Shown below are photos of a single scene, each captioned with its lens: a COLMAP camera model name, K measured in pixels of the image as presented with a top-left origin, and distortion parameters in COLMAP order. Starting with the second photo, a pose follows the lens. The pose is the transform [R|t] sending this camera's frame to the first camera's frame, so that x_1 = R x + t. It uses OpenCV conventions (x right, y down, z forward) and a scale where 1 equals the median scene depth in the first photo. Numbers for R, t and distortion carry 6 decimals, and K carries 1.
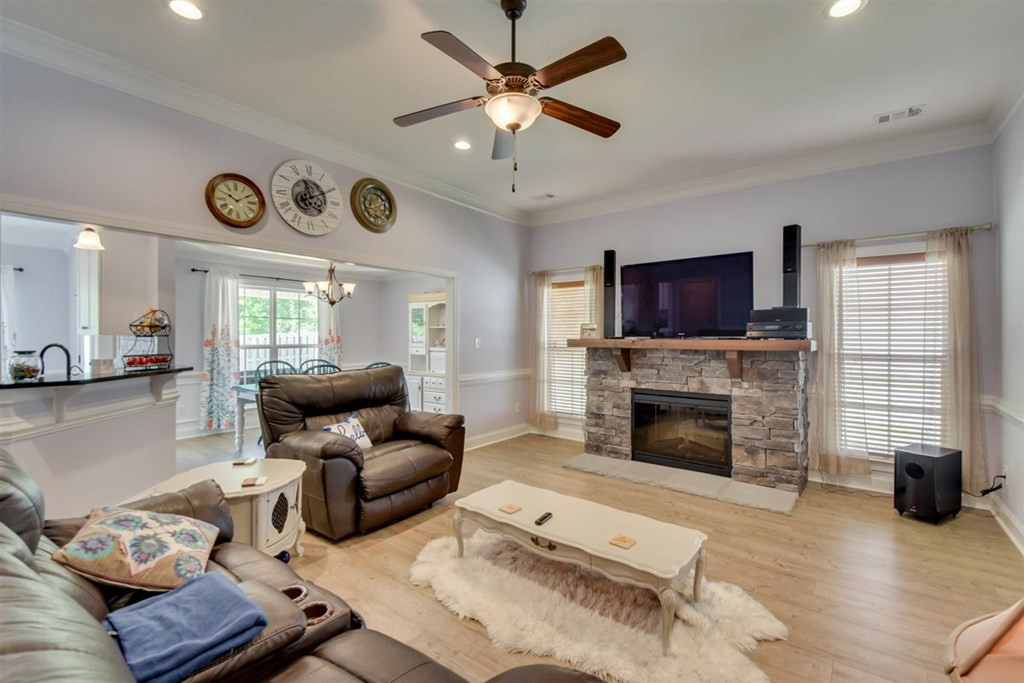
lens RADIAL K [[448.4, 0, 517.0], [0, 448.4, 341.9], [0, 0, 1]] dist [0.013466, -0.000241]
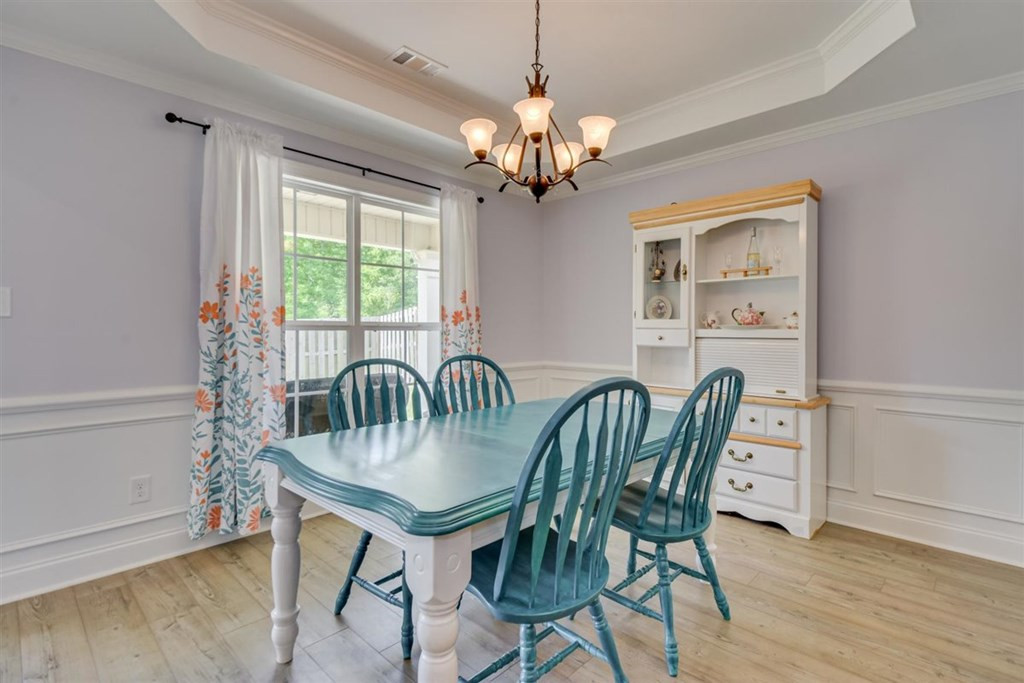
lens RADIAL K [[477.3, 0, 504.1], [0, 477.3, 336.0], [0, 0, 1]] dist [0.015996, 0.000075]
pose [[0.992669, 0.000122, -0.120864, -0.373830], [-0.000193, 1.000000, -0.000577, 0.022990], [0.120864, 0.000596, 0.992669, 0.605676]]
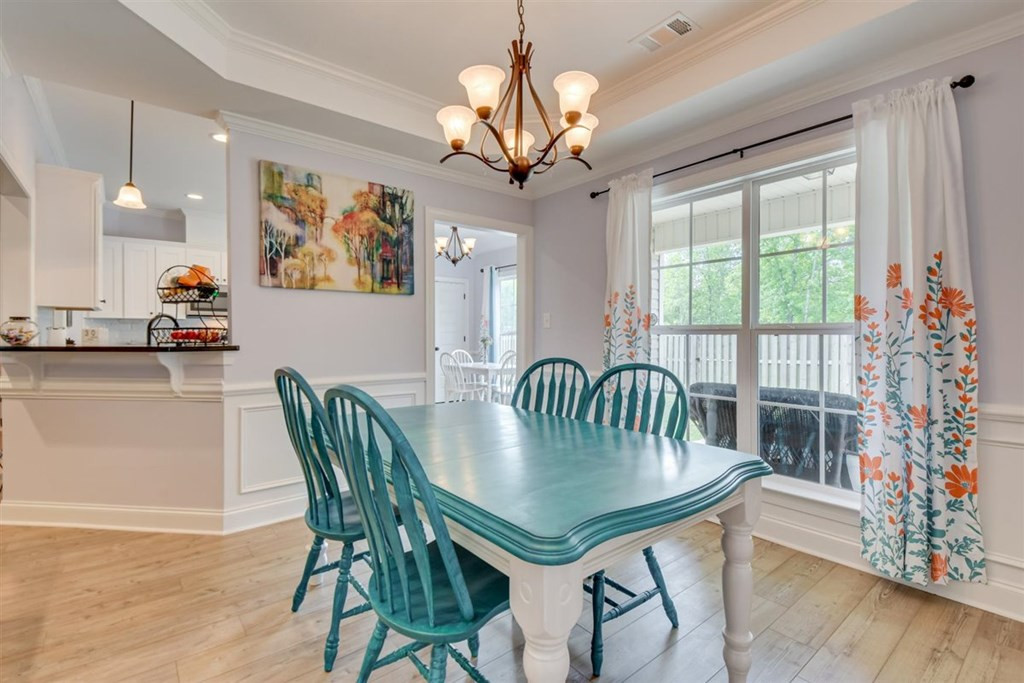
lens RADIAL K [[458.5, 0, 506.1], [0, 458.5, 335.0], [0, 0, 1]] dist [-0.004613, -0.001321]
pose [[-0.238082, -0.001466, -0.971244, -0.104208], [-0.015474, 0.999878, 0.002284, 0.018807], [0.971122, 0.015573, -0.238076, 1.006805]]
